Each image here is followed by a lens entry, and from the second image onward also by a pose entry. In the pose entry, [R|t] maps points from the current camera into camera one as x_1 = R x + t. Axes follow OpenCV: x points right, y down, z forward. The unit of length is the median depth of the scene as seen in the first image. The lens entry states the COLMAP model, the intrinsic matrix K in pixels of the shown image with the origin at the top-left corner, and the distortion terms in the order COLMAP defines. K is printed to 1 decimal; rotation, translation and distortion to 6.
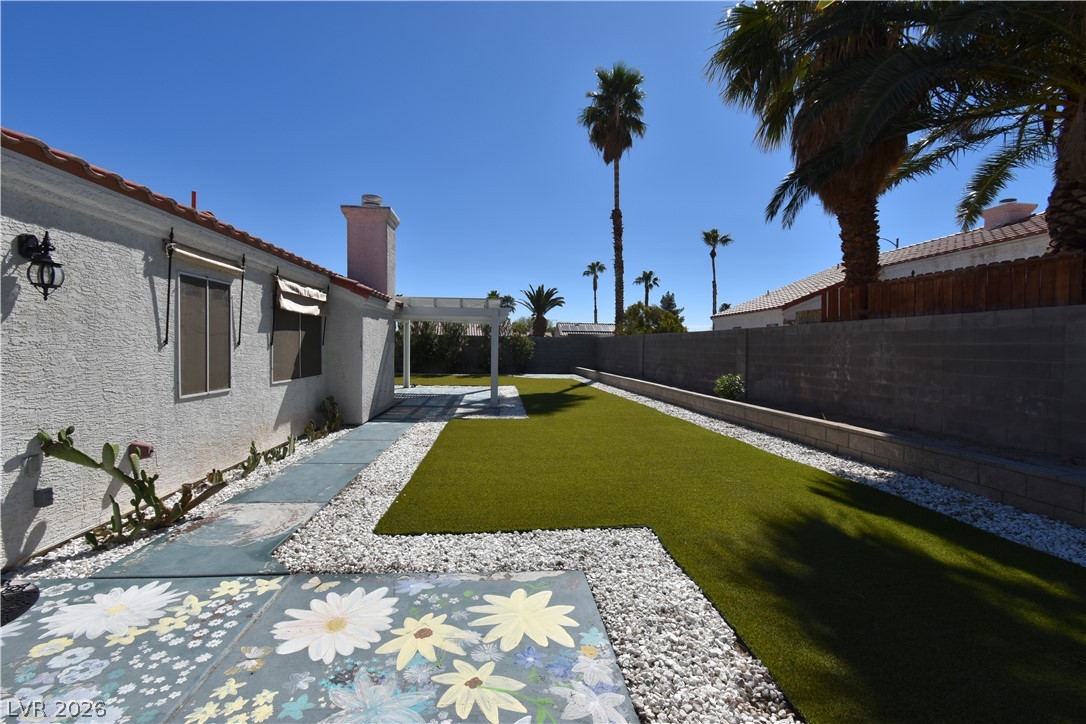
lens RADIAL K [[485.7, 0, 537.4], [0, 485.7, 363.3], [0, 0, 1]] dist [0.000204, -0.000062]
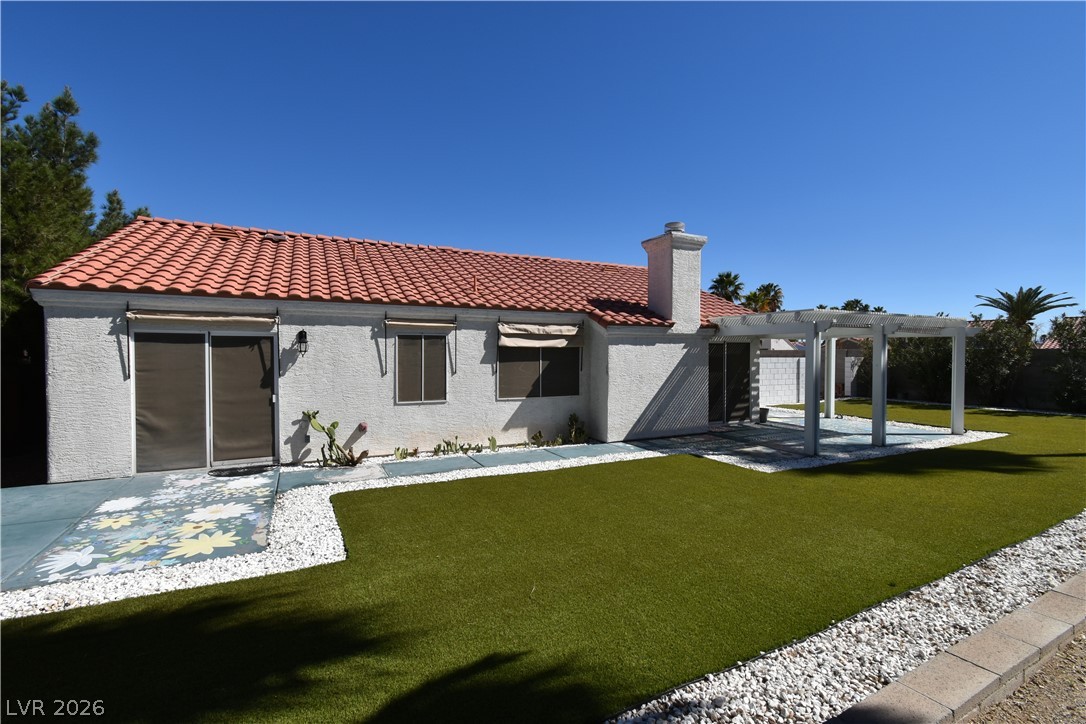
lens RADIAL K [[485.7, 0, 537.4], [0, 485.7, 363.3], [0, 0, 1]] dist [0.000204, -0.000062]
pose [[0.353891, 0.004394, -0.935276, 1.333324], [-0.028108, 0.999587, -0.005939, -0.093788], [0.934864, 0.028391, 0.353868, 0.986095]]
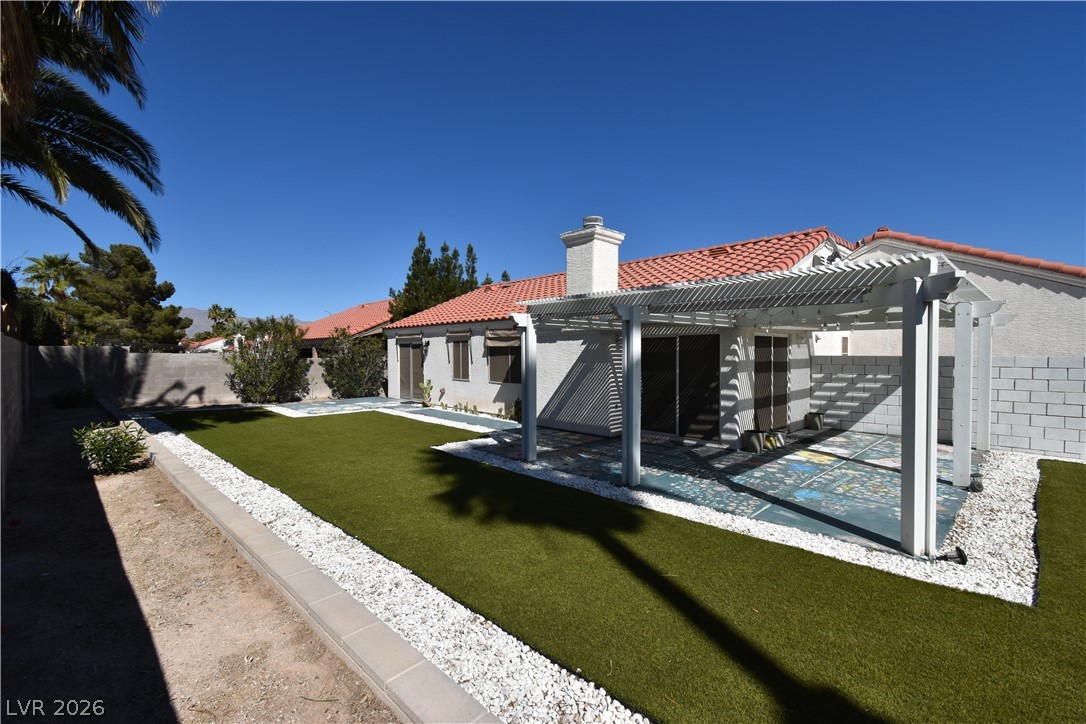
lens RADIAL K [[485.7, 0, 537.4], [0, 485.7, 363.3], [0, 0, 1]] dist [0.000204, -0.000062]
pose [[-0.779697, 0.002700, -0.626152, 1.000069], [-0.029167, 0.998749, 0.040627, -0.210158], [0.625478, 0.049940, -0.778642, 4.518455]]
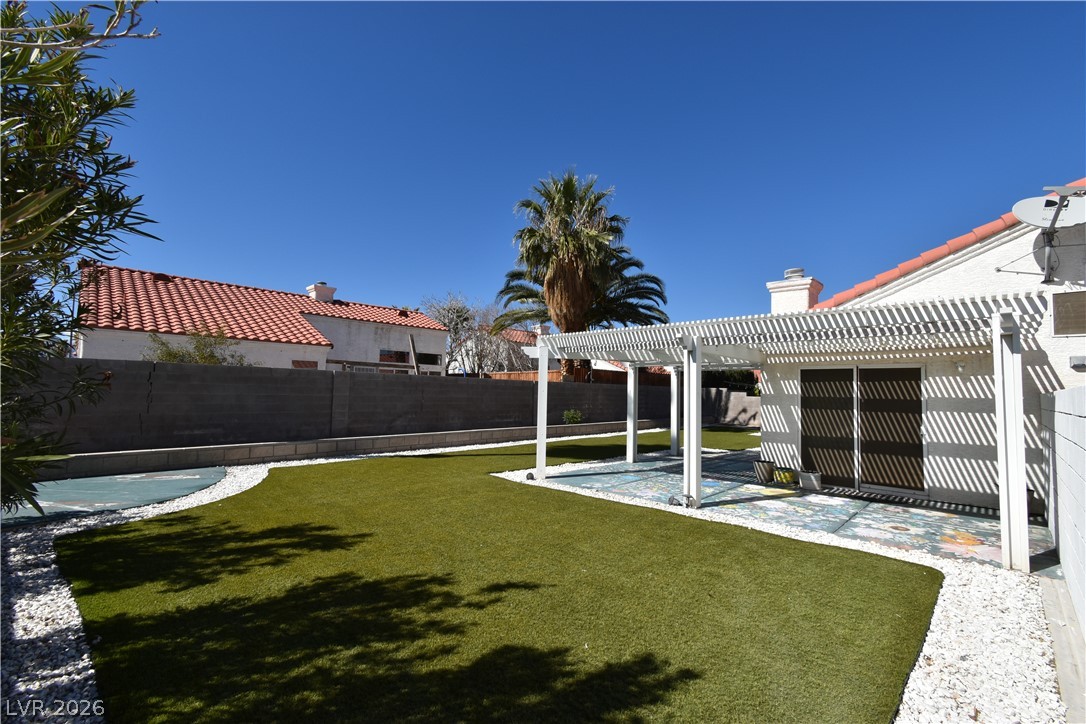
lens RADIAL K [[481.3, 0, 548.7], [0, 481.3, 365.1], [0, 0, 1]] dist [0.000954, 0.000414]
pose [[-0.660608, 0.016996, 0.750539, -2.118942], [-0.004044, 0.999649, -0.026197, -0.234208], [-0.750720, -0.020341, -0.660307, 5.703569]]
